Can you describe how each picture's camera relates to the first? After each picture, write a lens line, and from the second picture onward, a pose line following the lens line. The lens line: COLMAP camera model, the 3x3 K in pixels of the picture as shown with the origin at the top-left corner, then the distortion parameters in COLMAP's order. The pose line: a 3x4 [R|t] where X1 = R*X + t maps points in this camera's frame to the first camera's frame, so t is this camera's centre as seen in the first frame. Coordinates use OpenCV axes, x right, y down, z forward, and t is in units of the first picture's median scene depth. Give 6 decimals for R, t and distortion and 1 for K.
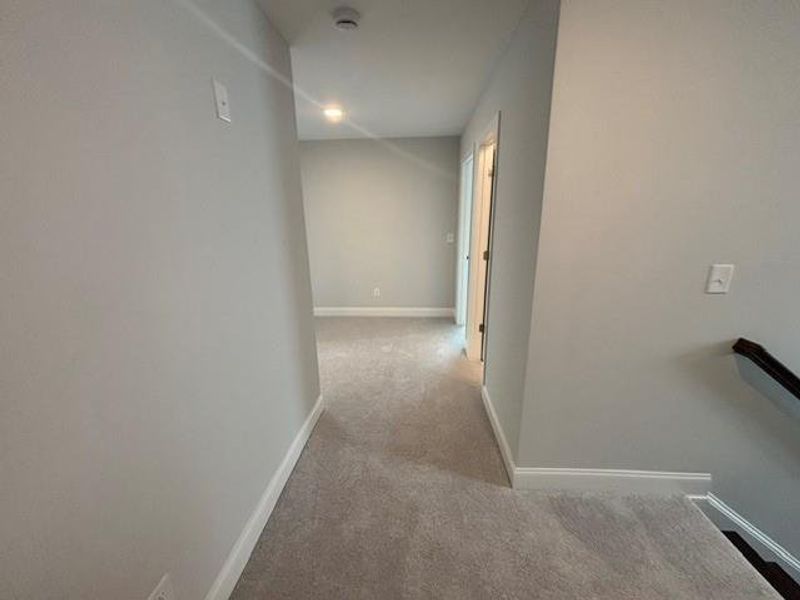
lens RADIAL K [[319.0, 0, 398.7], [0, 319.0, 301.6], [0, 0, 1]] dist [0.000191, -0.000046]
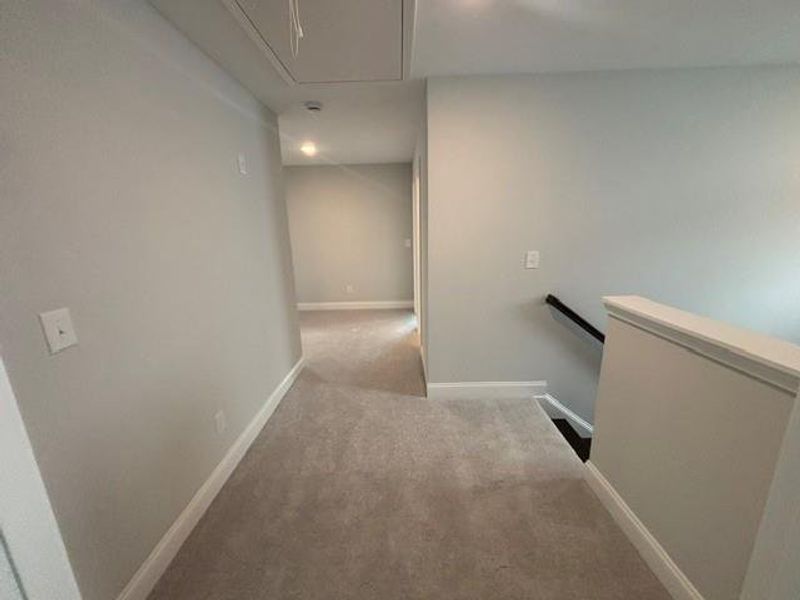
lens RADIAL K [[319.0, 0, 398.7], [0, 319.0, 301.6], [0, 0, 1]] dist [0.000191, -0.000046]
pose [[0.998536, -0.023932, 0.048505, 0.129470], [0.025240, 0.999329, -0.026537, 0.127147], [-0.047837, 0.027722, 0.998470, -0.483928]]
